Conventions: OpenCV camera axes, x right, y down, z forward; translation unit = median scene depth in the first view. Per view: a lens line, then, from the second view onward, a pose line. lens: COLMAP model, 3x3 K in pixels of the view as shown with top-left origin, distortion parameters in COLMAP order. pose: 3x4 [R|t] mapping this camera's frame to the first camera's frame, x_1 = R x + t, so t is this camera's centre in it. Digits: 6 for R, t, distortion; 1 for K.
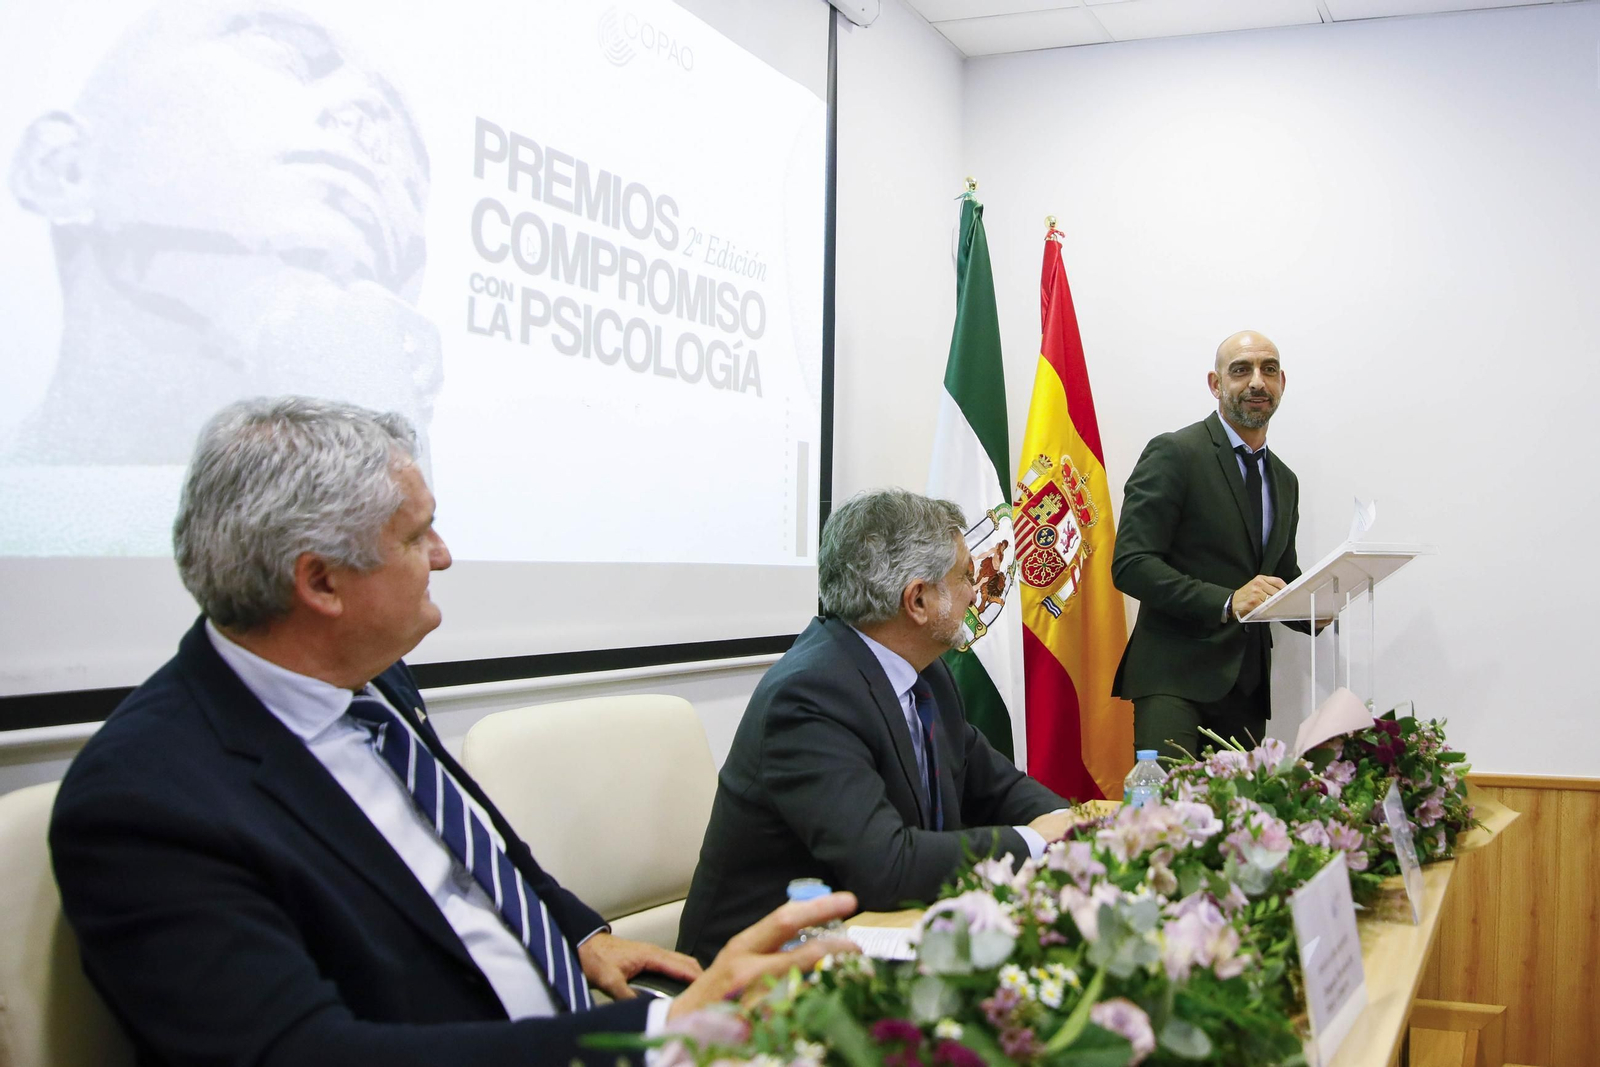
lens RADIAL K [[1387.1, 0, 1160.3], [0, 1387.1, 531.9], [0, 0, 1]] dist [-0.068107, 0.016379]
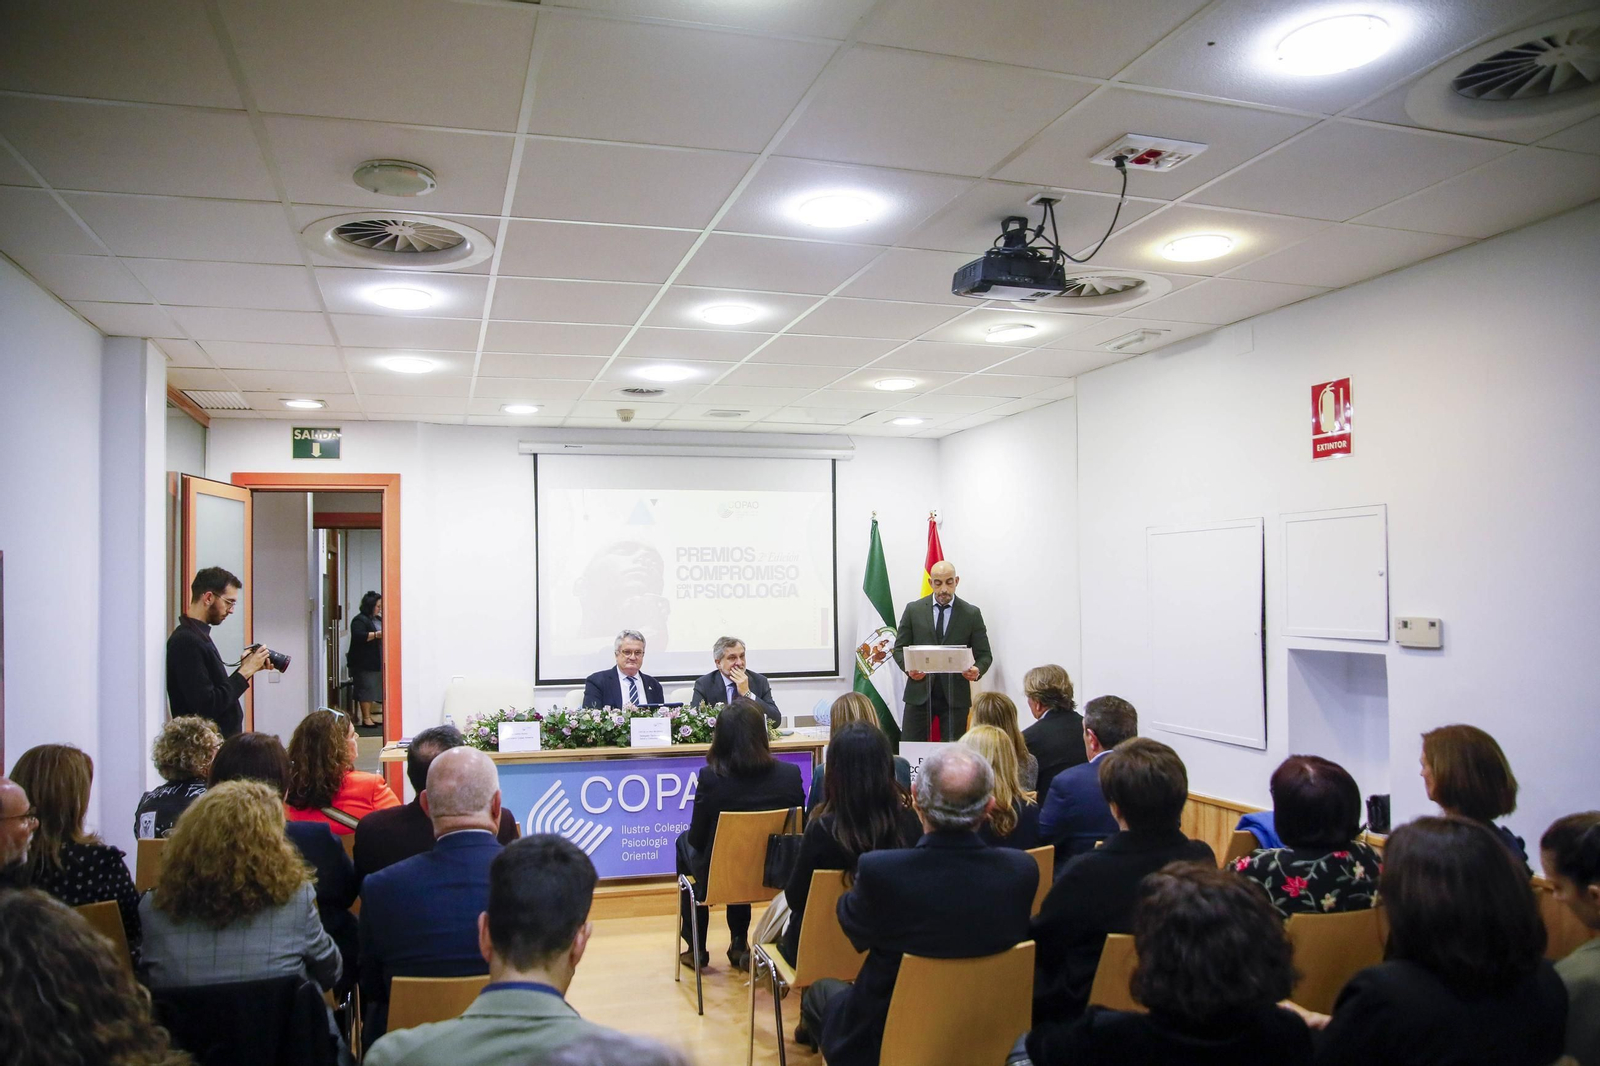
lens RADIAL K [[1126.2, 0, 730.8], [0, 1126.2, 574.4], [0, 0, 1]] dist [-0.100593, 0.073658]
pose [[0.502722, -0.031087, -0.863889, 2.222416], [0.040143, 0.999115, -0.012593, -0.144408], [0.863516, -0.028349, 0.503525, -0.534832]]
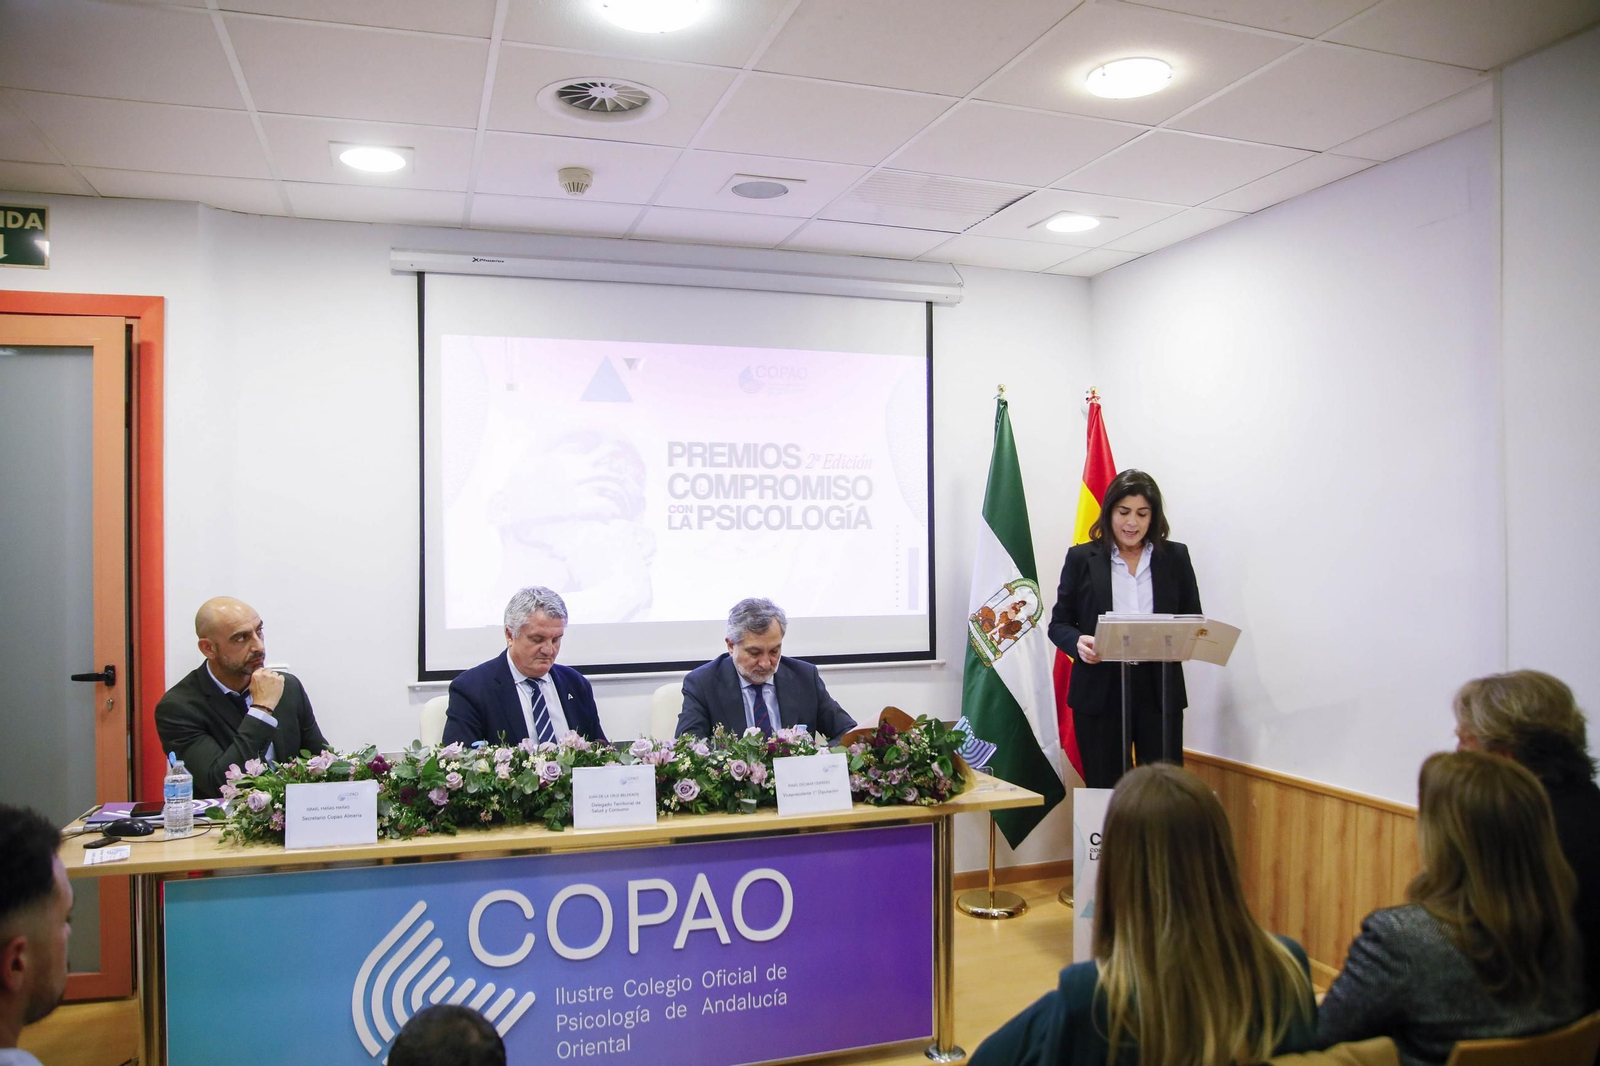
lens RADIAL K [[1140.4, 0, 800.0], [0, 1140.4, 533.0], [0, 0, 1]] dist [-0.128741, 0.089736]
pose [[0.561576, -0.020567, -0.827169, 1.135909], [0.035492, 0.999370, -0.000753, -0.110132], [0.826663, -0.028935, 0.561952, 0.024280]]
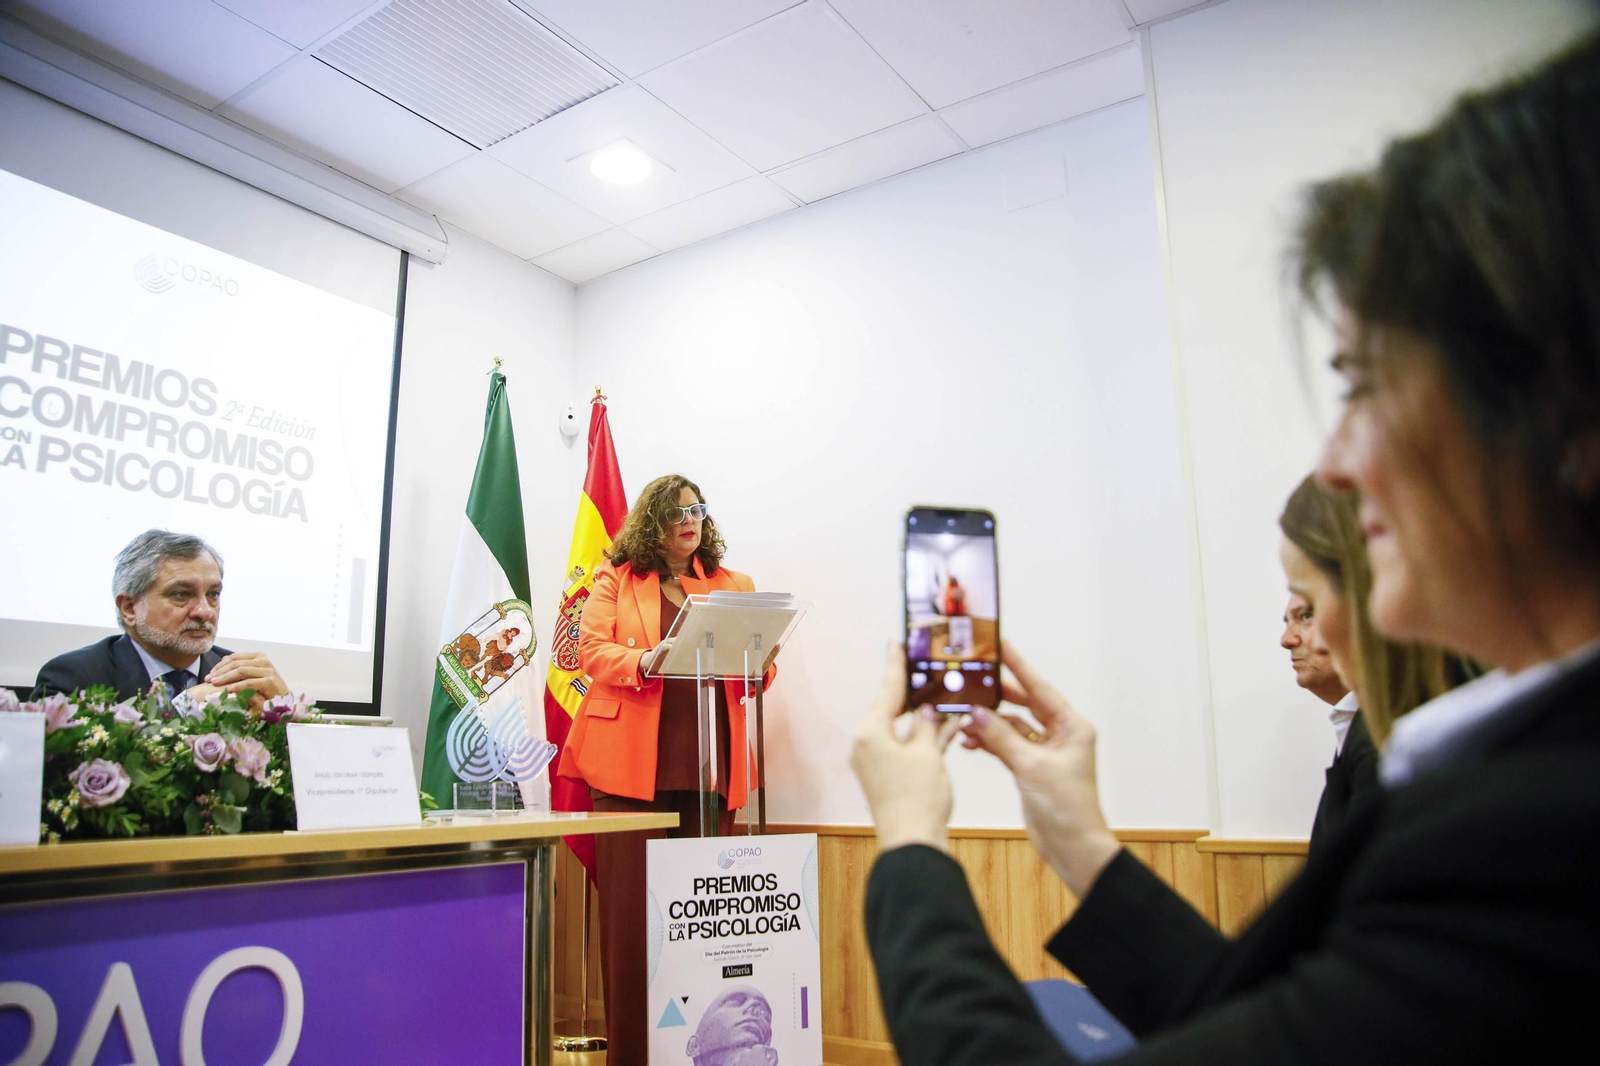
lens RADIAL K [[1105.4, 0, 790.8], [0, 1105.4, 540.7], [0, 0, 1]] dist [-0.132194, 0.095711]
pose [[0.947060, -0.085486, -0.309467, 0.578939], [0.032189, 0.984325, -0.173399, 0.142252], [0.319440, 0.154258, 0.934967, 0.179193]]
